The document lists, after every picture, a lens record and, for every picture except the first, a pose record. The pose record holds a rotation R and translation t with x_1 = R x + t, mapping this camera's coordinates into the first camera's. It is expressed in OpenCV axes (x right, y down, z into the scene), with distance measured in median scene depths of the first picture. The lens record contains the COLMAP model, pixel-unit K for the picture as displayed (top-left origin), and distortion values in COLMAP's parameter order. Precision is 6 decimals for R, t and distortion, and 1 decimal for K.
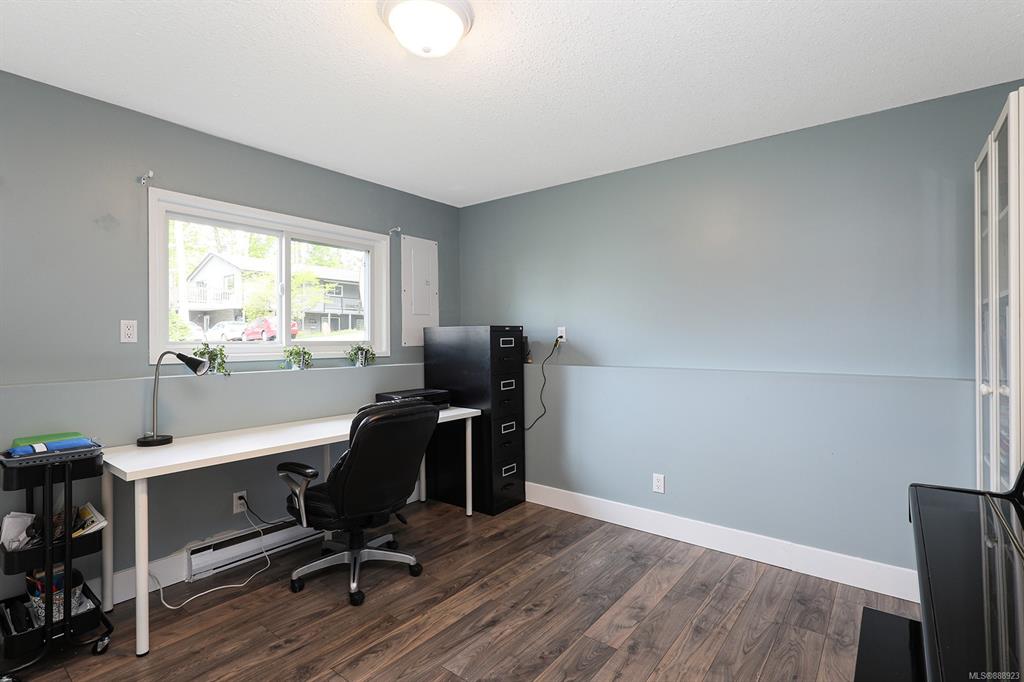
lens RADIAL K [[499.5, 0, 512.0], [0, 499.5, 341.0], [0, 0, 1]] dist [0.020966, -0.000393]
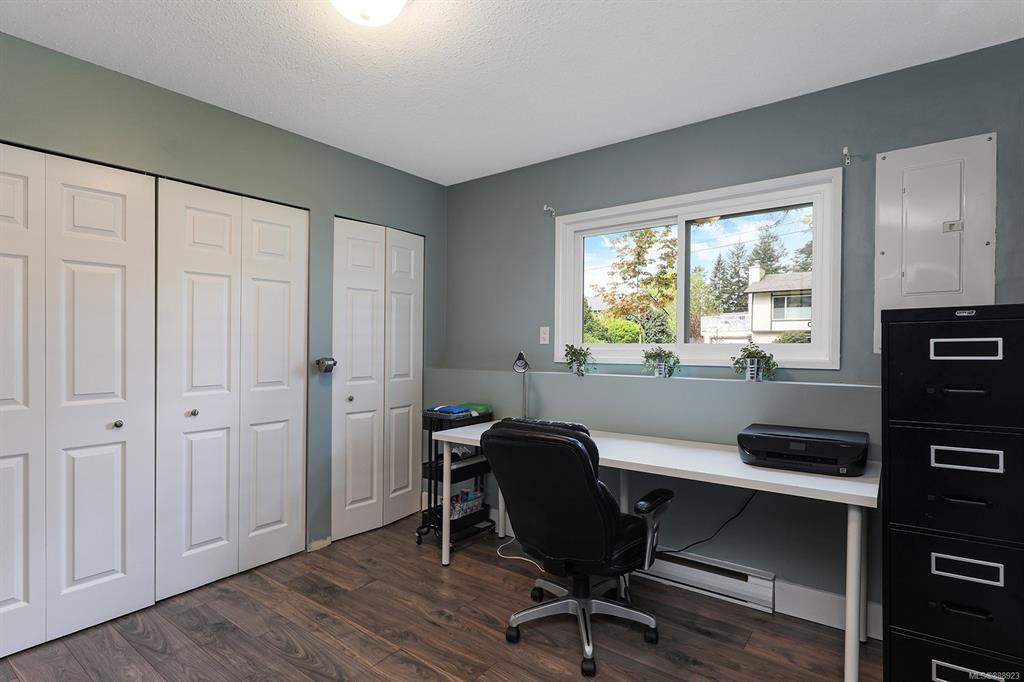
lens RADIAL K [[506.8, 0, 508.8], [0, 506.8, 344.8], [0, 0, 1]] dist [-0.003167, 0.000059]
pose [[0.013837, 0.005616, -0.999888, 0.512693], [-0.001387, 0.999983, 0.005598, -0.002618], [0.999903, 0.001310, 0.013844, 0.869557]]
